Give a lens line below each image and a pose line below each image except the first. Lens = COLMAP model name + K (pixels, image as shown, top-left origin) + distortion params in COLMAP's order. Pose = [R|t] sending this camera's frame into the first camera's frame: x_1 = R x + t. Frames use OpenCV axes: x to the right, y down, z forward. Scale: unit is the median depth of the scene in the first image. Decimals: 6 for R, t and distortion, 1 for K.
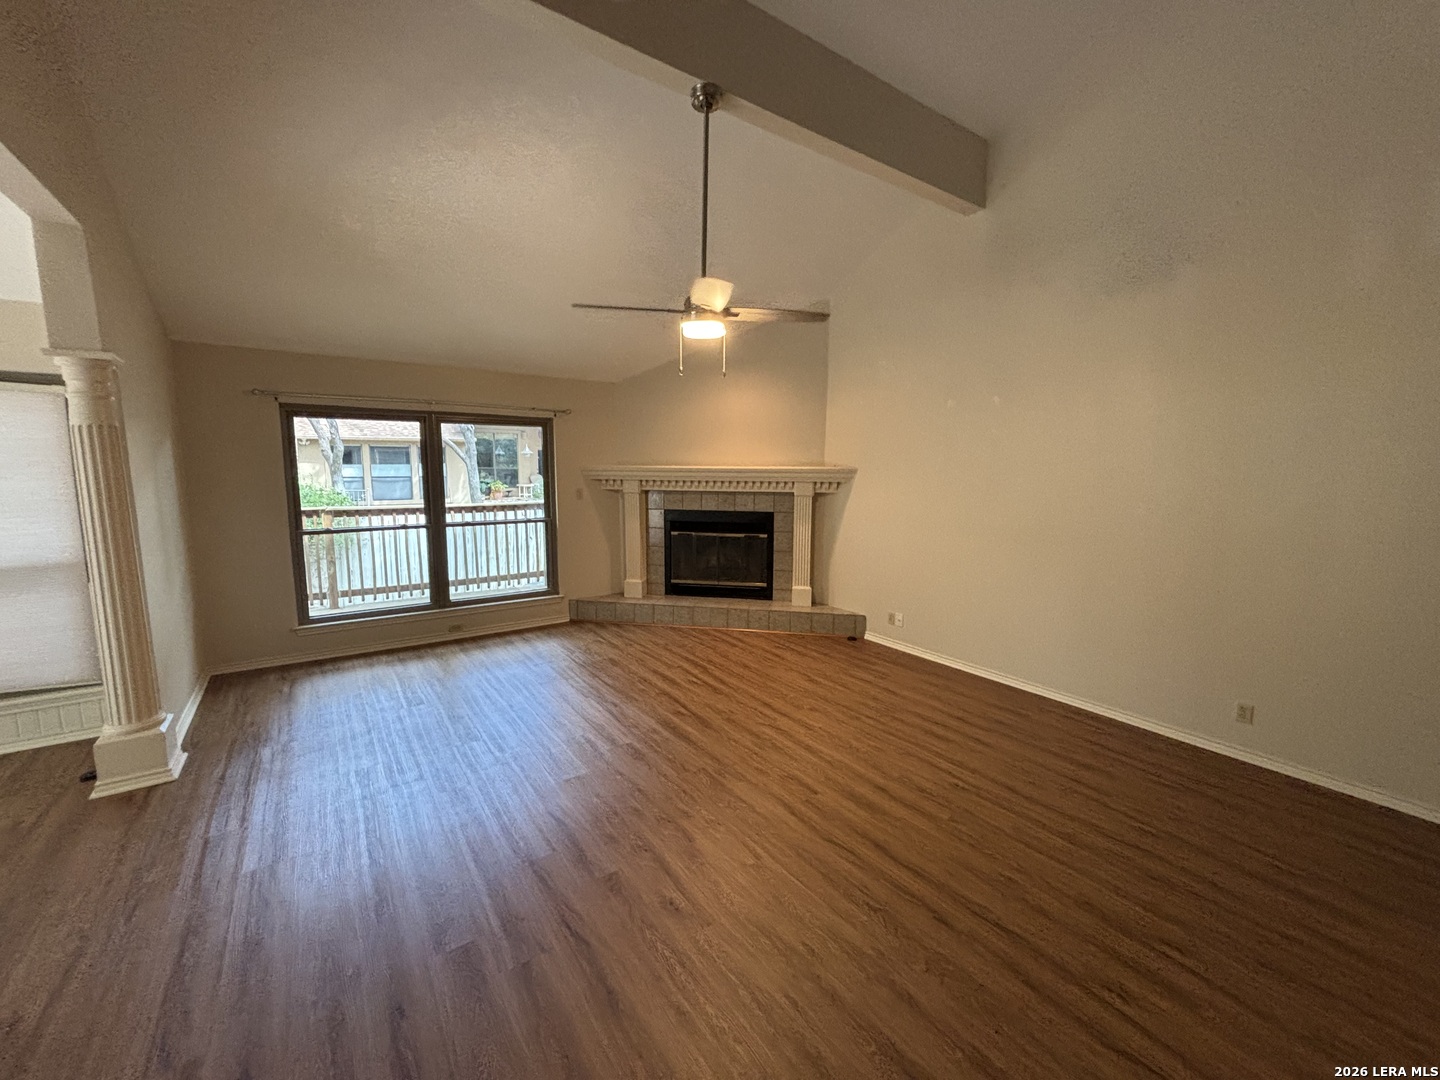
lens RADIAL K [[582.8, 0, 715.7], [0, 582.8, 534.1], [0, 0, 1]] dist [-0.002427, 0.000994]
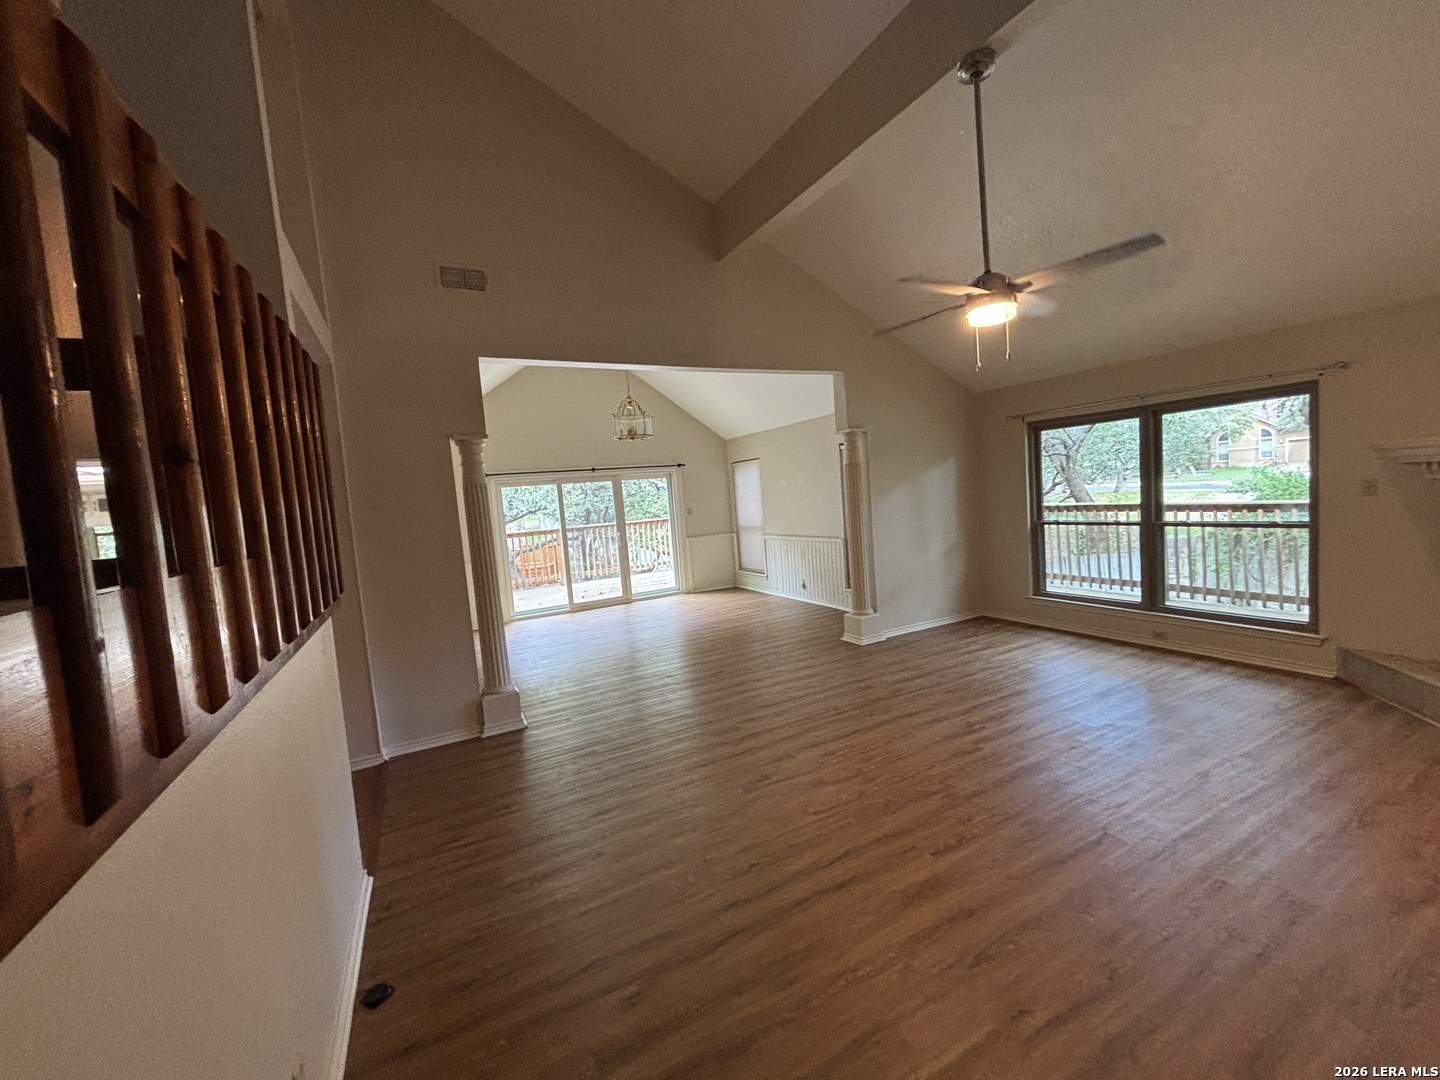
lens RADIAL K [[582.8, 0, 715.2], [0, 582.8, 540.9], [0, 0, 1]] dist [-0.002427, 0.000994]
pose [[-0.136420, 0.084628, -0.987030, 0.555970], [-0.044400, 0.994821, 0.091432, -0.042075], [0.989656, 0.056297, -0.131956, 0.420314]]
